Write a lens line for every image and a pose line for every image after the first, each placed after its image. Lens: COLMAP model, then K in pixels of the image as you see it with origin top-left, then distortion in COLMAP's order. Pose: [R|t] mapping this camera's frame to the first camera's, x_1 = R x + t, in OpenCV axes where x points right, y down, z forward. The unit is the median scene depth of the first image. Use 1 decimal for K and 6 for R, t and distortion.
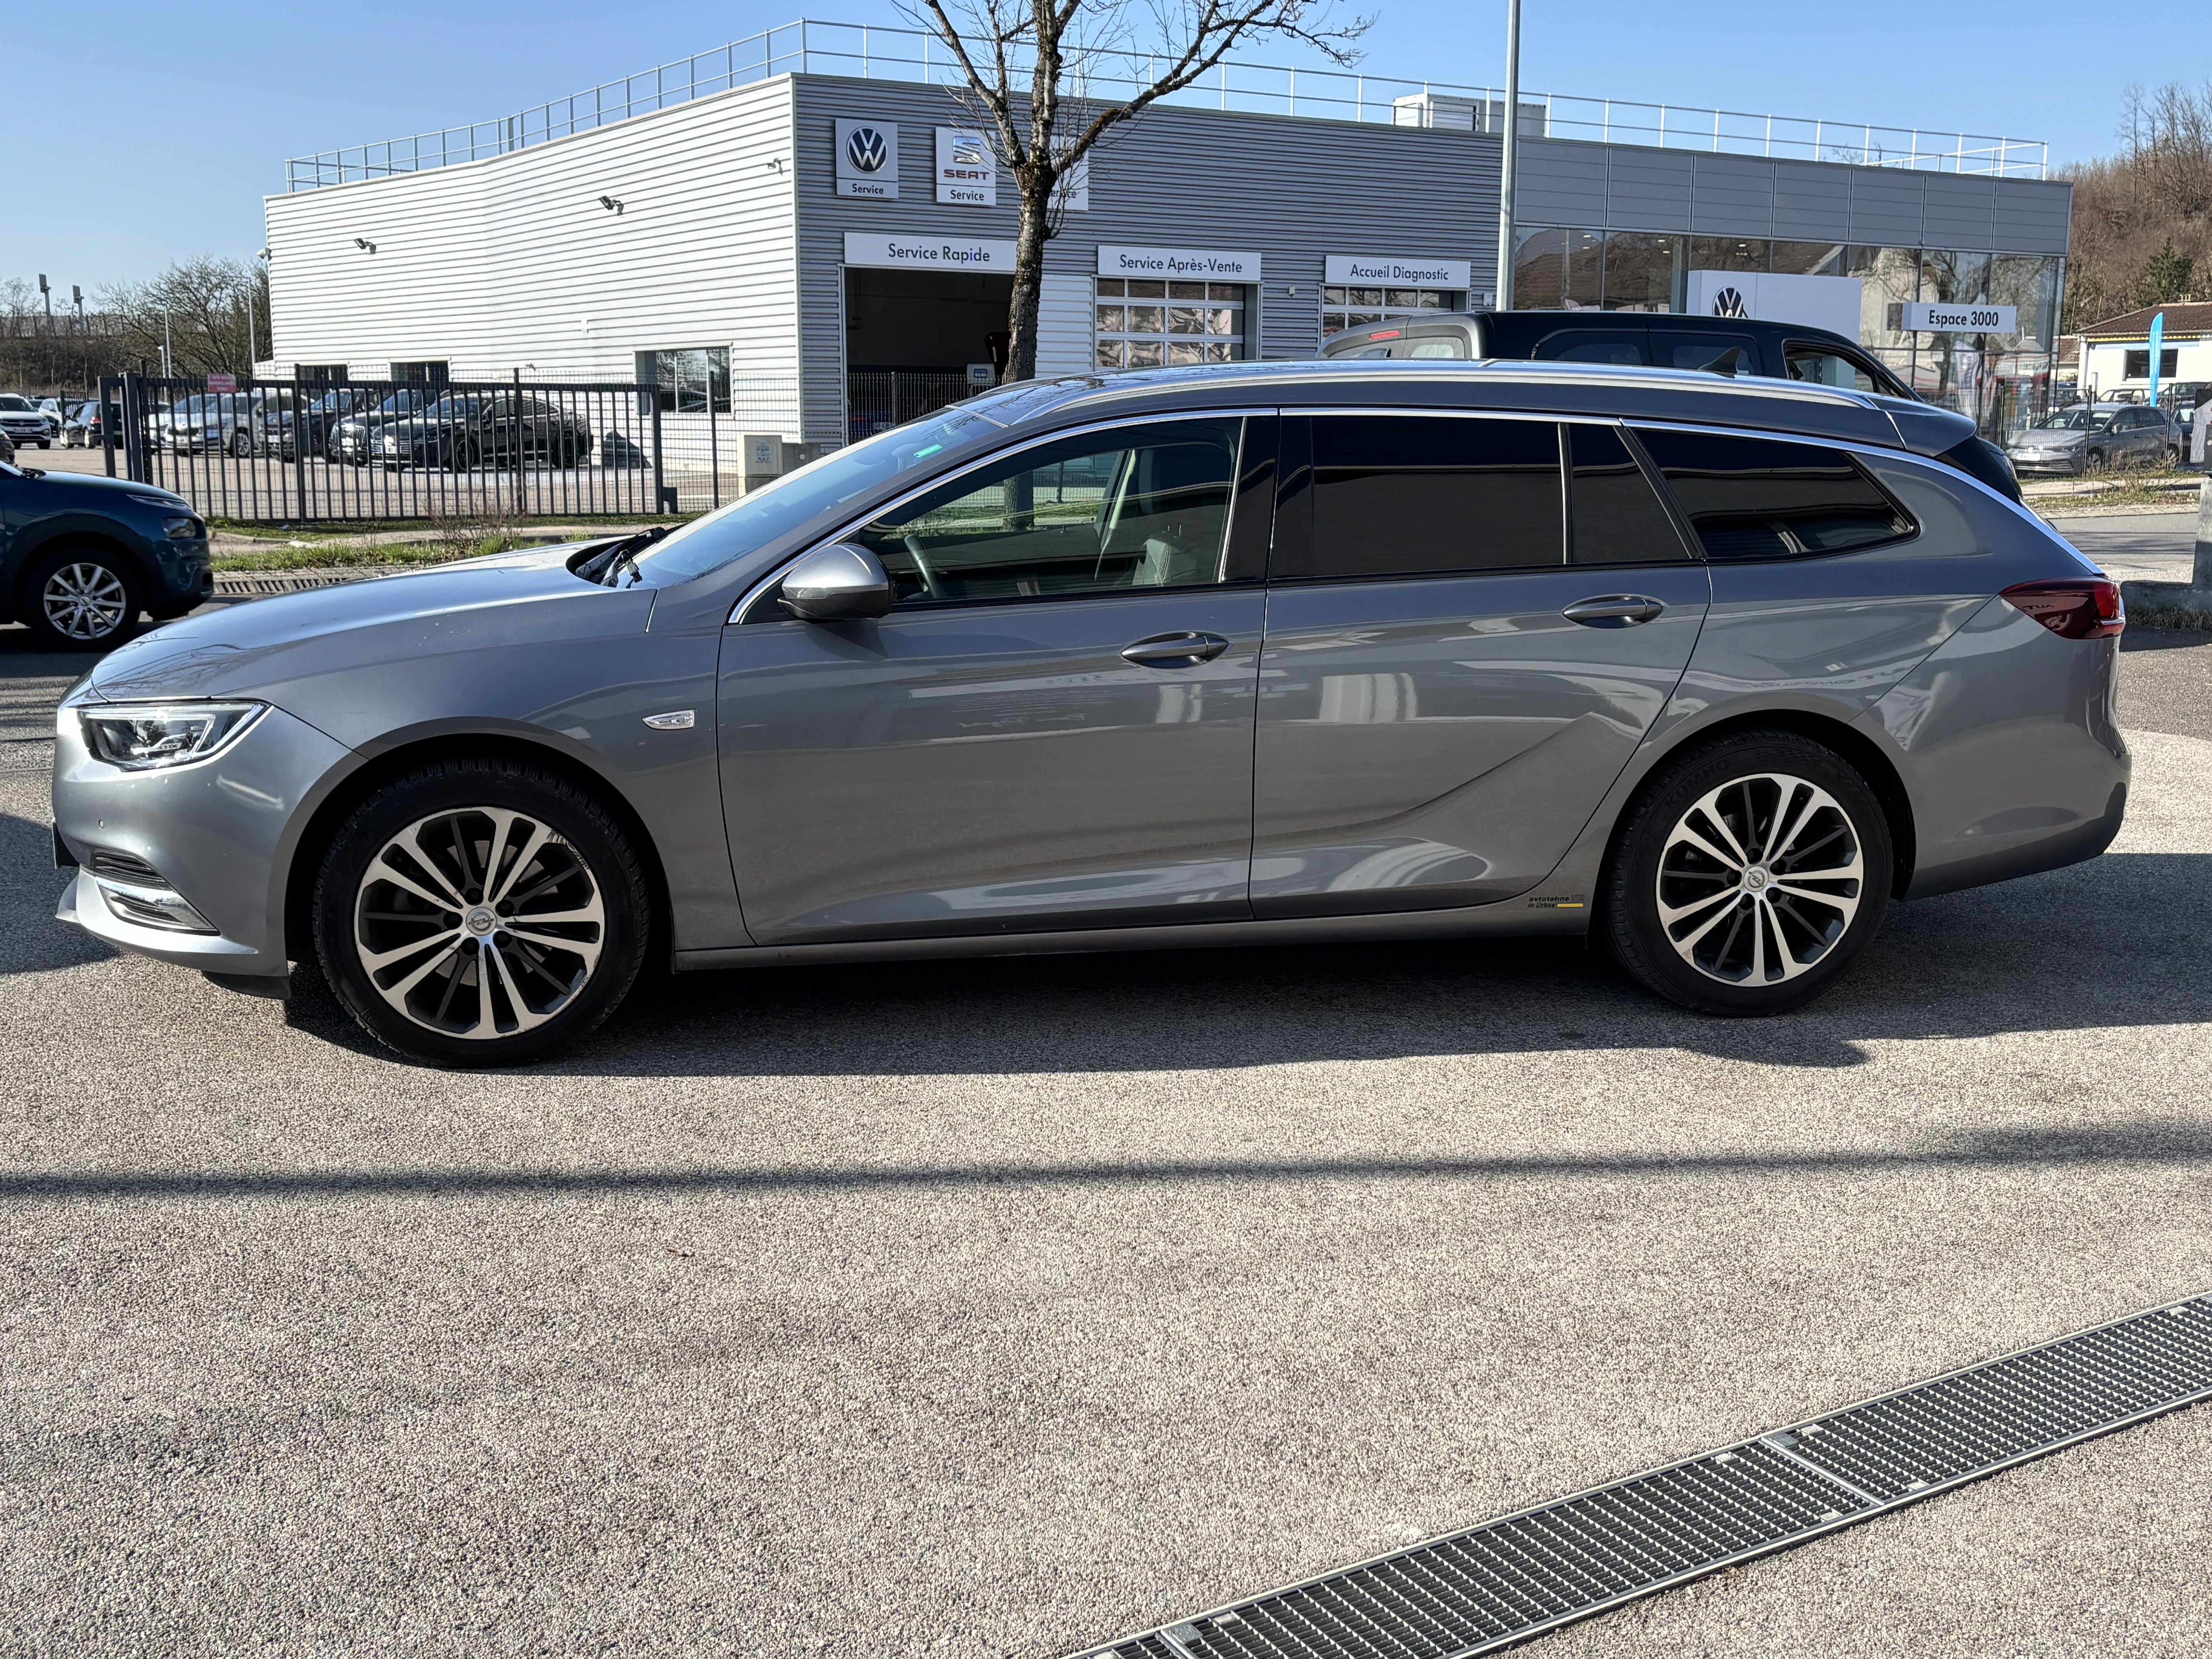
lens RADIAL K [[2332.4, 0, 1106.0], [0, 2332.4, 829.5], [0, 0, 1]] dist [0.117684, -0.255681]
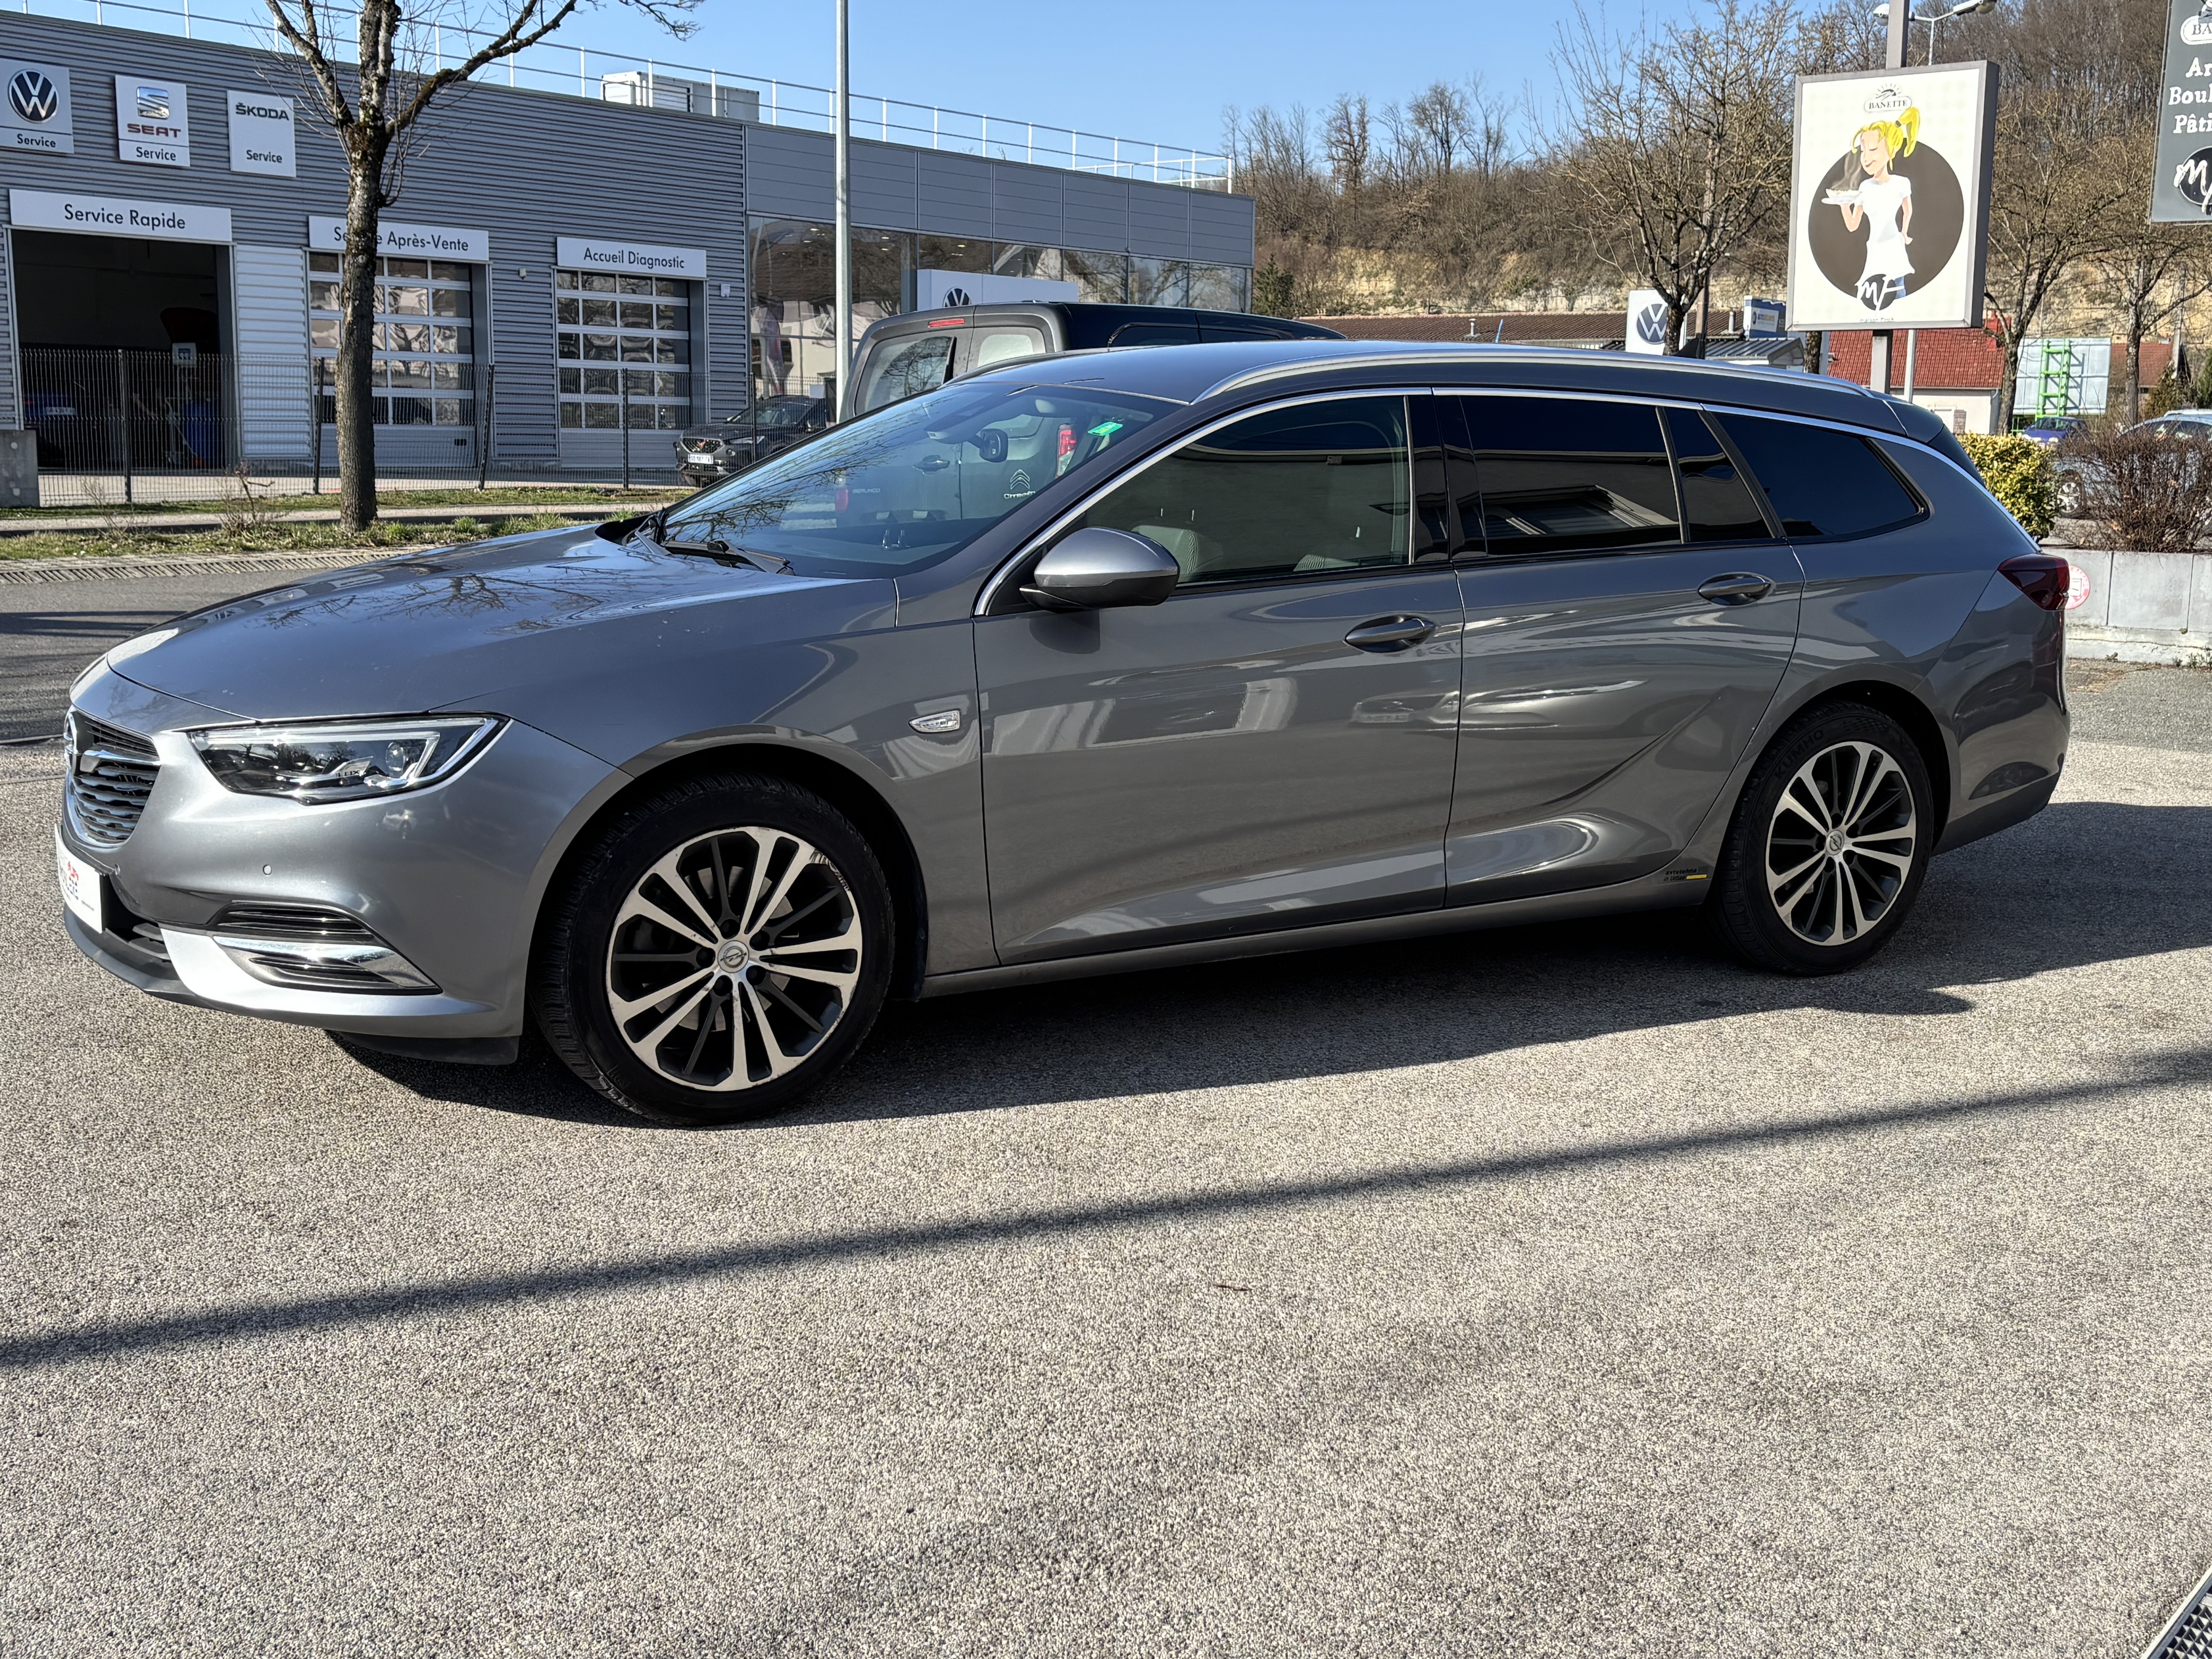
lens RADIAL K [[2427.2, 0, 1106.0], [0, 2427.2, 829.5], [0, 0, 1]] dist [0.168465, -0.421510]
pose [[0.938371, -0.047442, 0.342359, -0.443044], [0.049593, 0.998766, 0.002473, -0.004042], [-0.342054, 0.014658, 0.939566, 0.088943]]
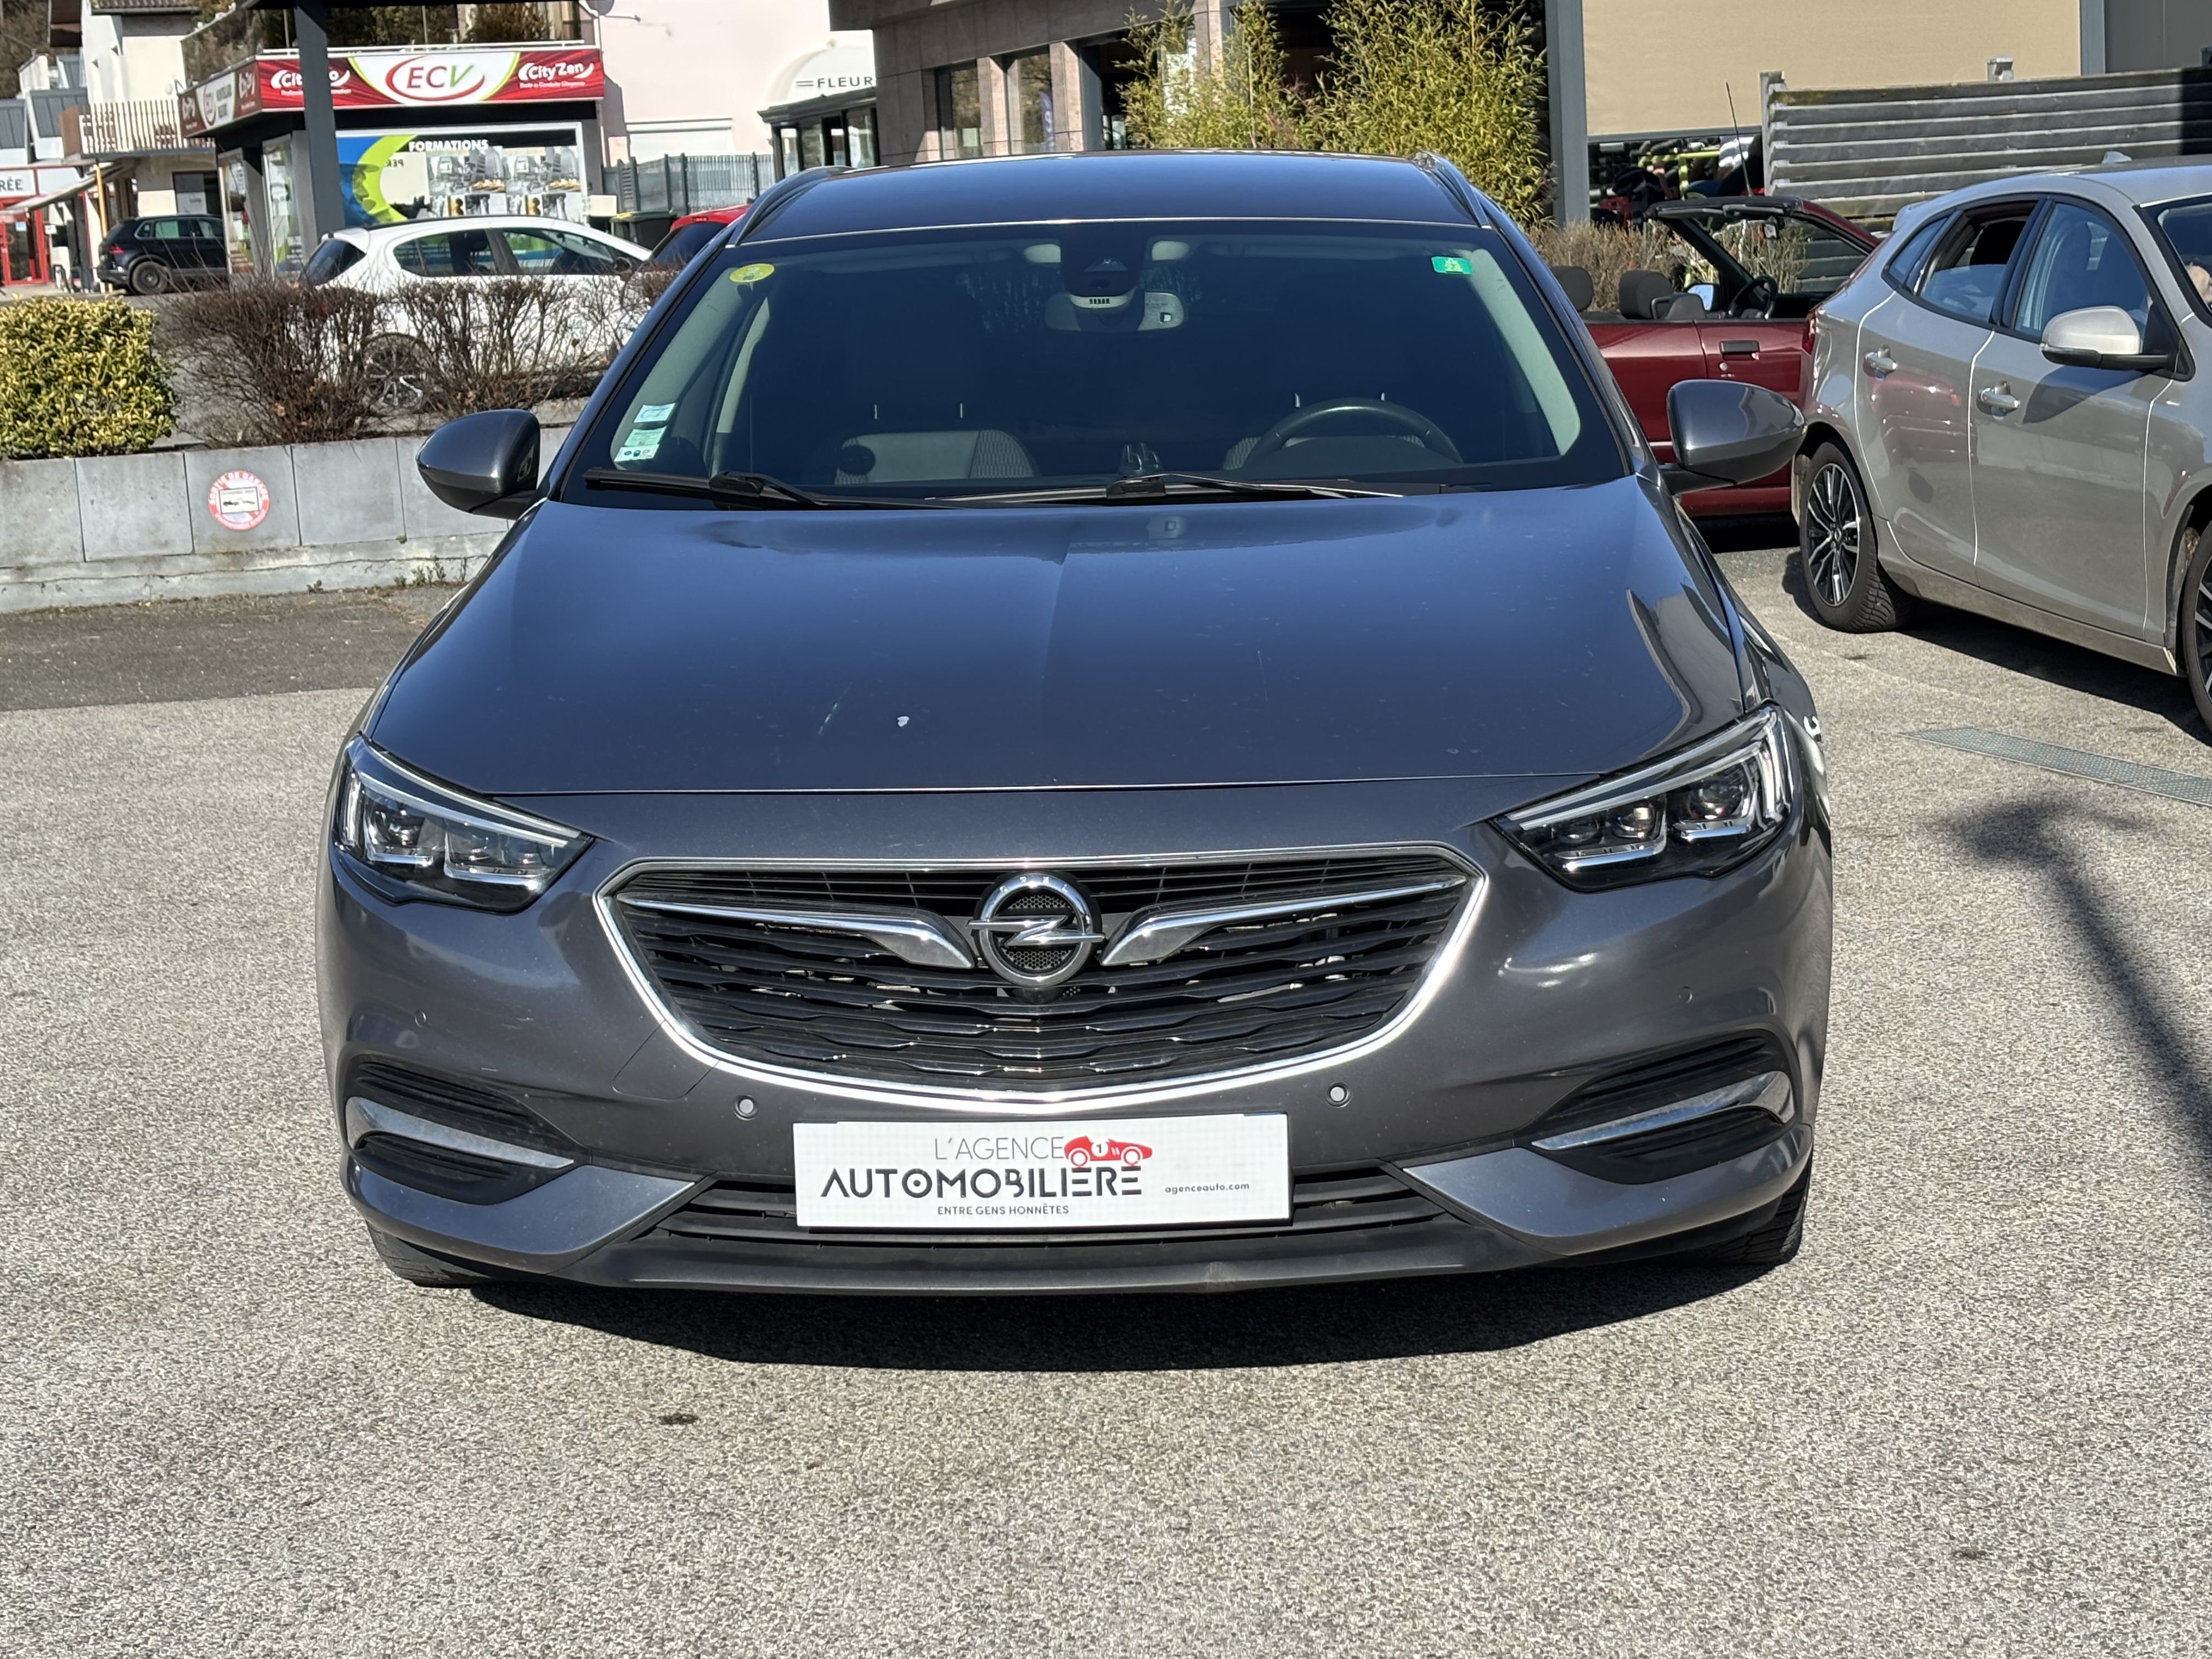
lens RADIAL K [[3671.7, 0, 1108.0], [0, 3671.7, 861.7], [0, 0, 1]] dist [0.269084, -1.150137]
pose [[0.210373, -0.183775, 0.960193, -1.235285], [0.226409, 0.964629, 0.135019, -0.170670], [-0.951043, 0.188992, 0.244540, 0.910866]]
